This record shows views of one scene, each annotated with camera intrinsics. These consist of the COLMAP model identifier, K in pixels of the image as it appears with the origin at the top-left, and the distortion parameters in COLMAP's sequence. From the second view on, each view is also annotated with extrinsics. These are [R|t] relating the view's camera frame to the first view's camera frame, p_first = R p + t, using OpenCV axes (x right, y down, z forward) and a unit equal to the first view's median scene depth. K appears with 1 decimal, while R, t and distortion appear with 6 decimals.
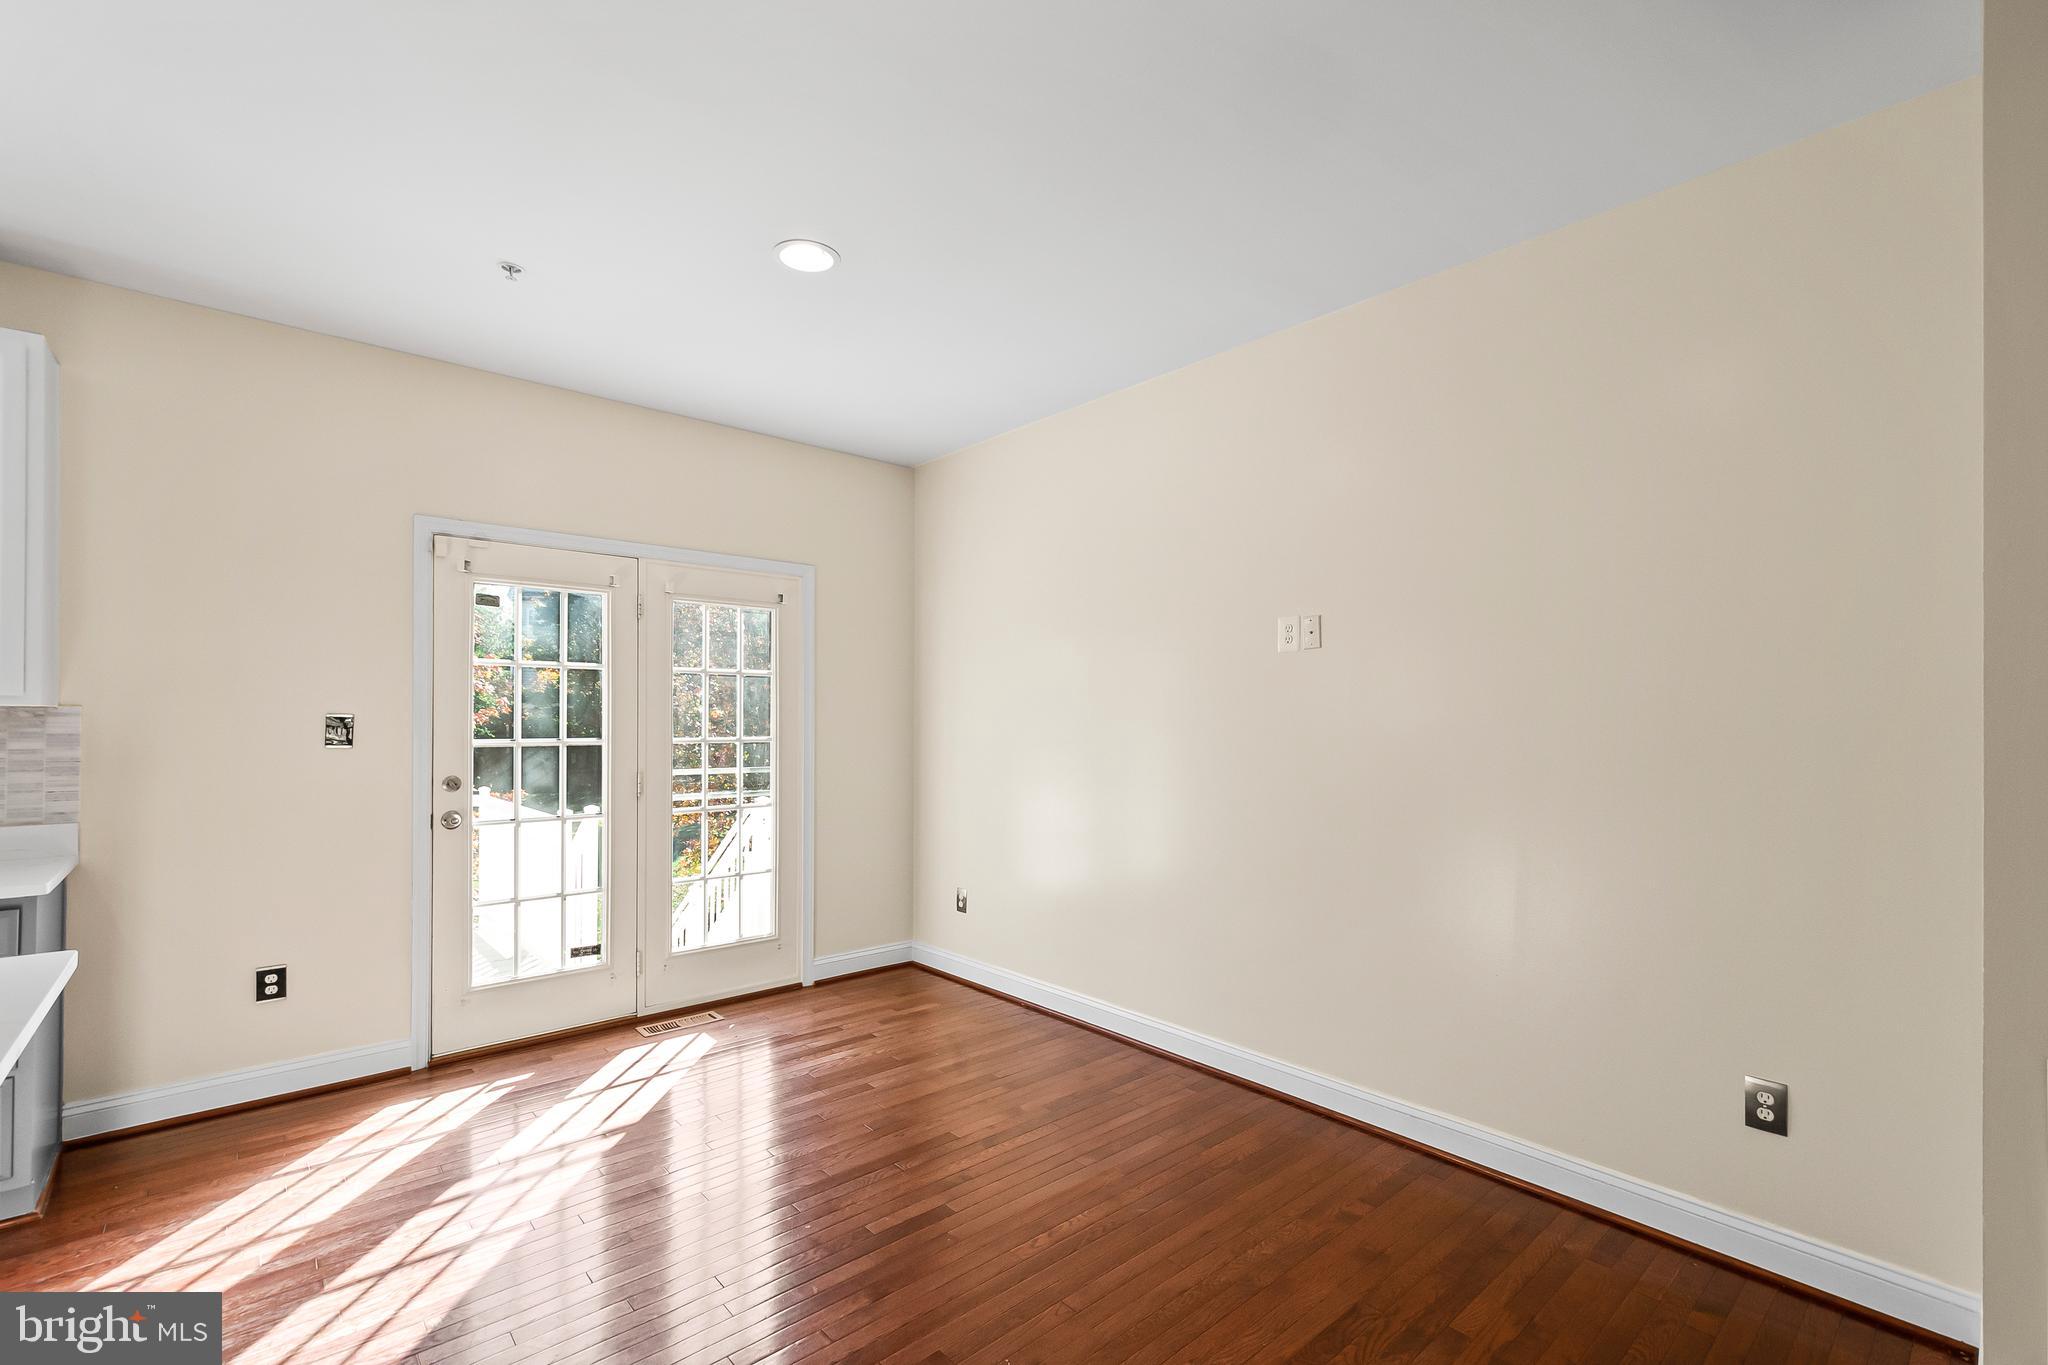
lens RADIAL K [[889.1, 0, 1048.4], [0, 889.1, 715.0], [0, 0, 1]] dist [-0.001196, -0.001011]
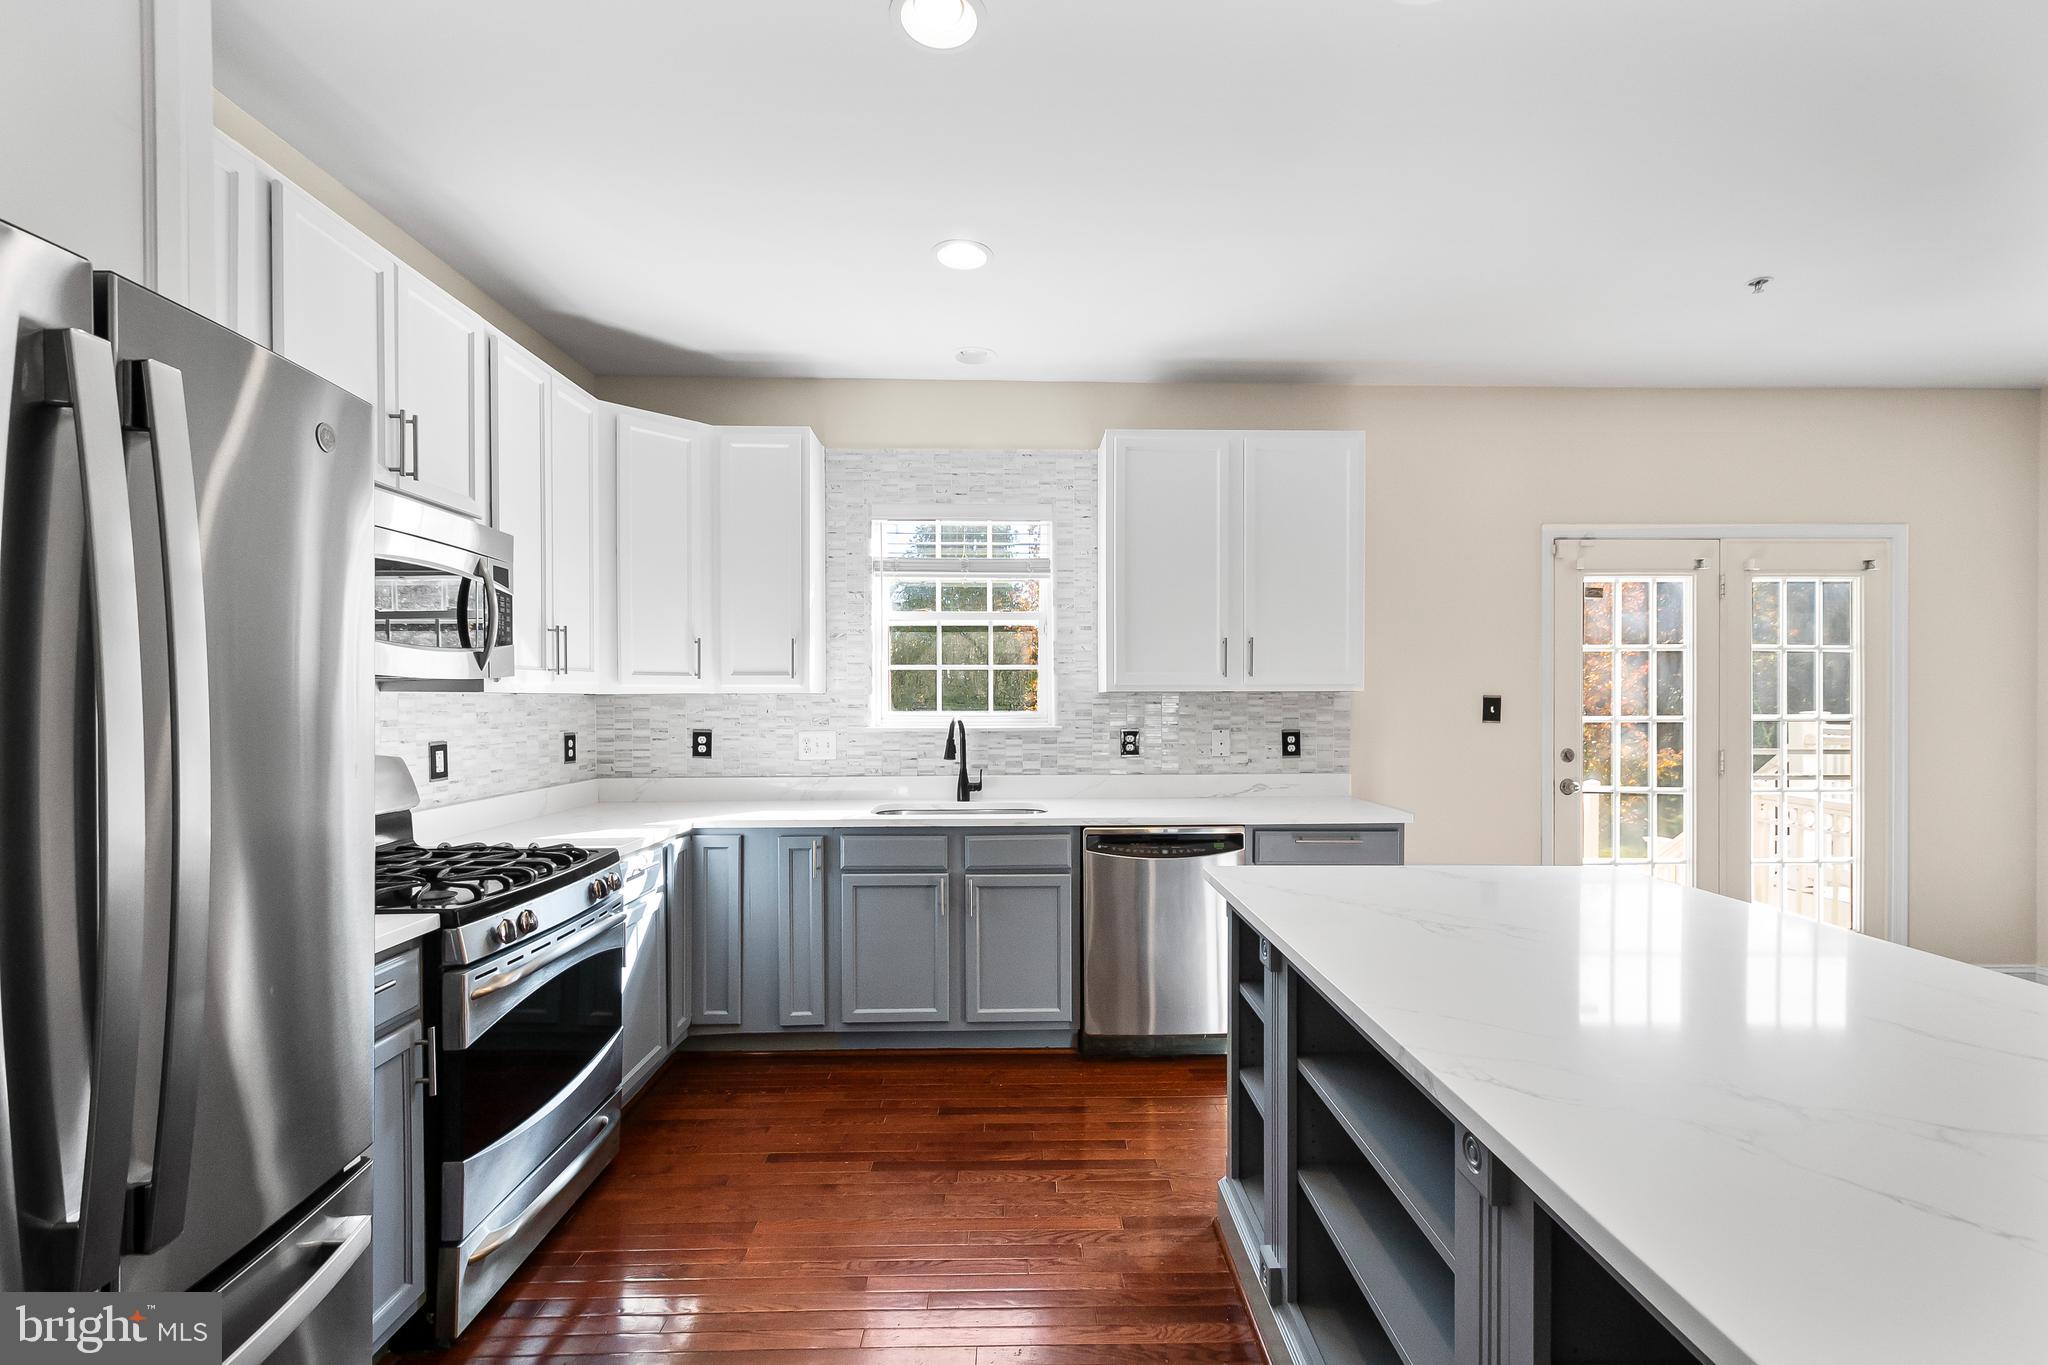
lens RADIAL K [[889.1, 0, 1037.6], [0, 889.1, 702.6], [0, 0, 1]] dist [-0.001196, -0.001011]
pose [[0.743098, -0.003464, -0.669174, -0.443750], [0.008115, 0.999960, 0.003836, -0.001021], [0.669133, -0.008281, 0.743096, -0.332074]]
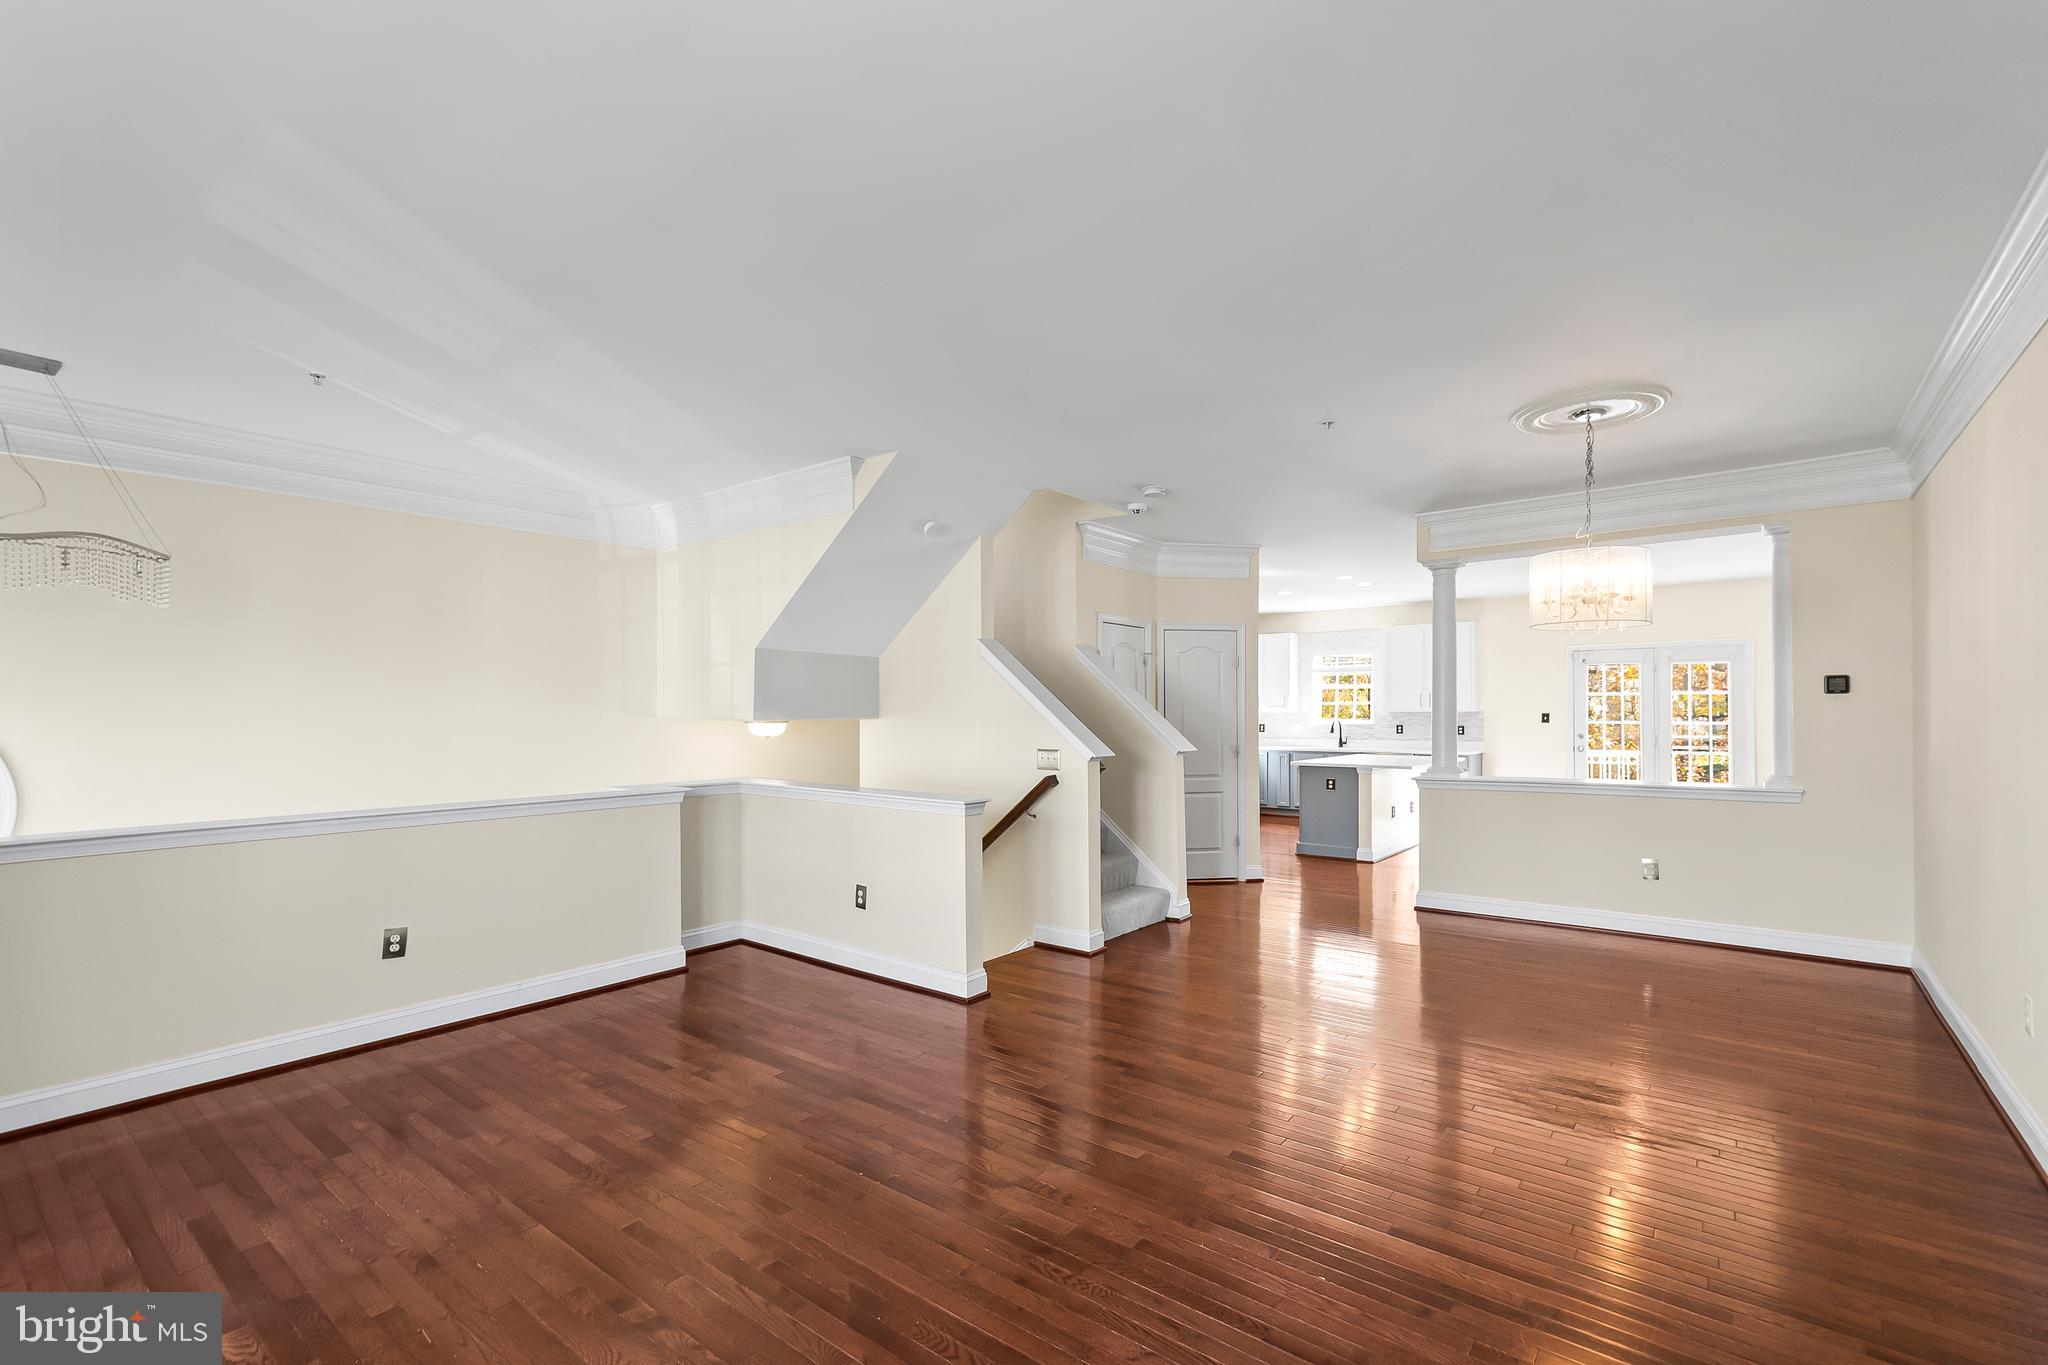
lens RADIAL K [[889.1, 0, 1041.3], [0, 889.1, 719.1], [0, 0, 1]] dist [-0.001196, -0.001011]
pose [[0.152560, 0.001303, -0.988293, 2.076977], [0.008378, 0.999961, 0.002612, -0.001614], [0.988259, -0.008678, 0.152543, -1.273942]]
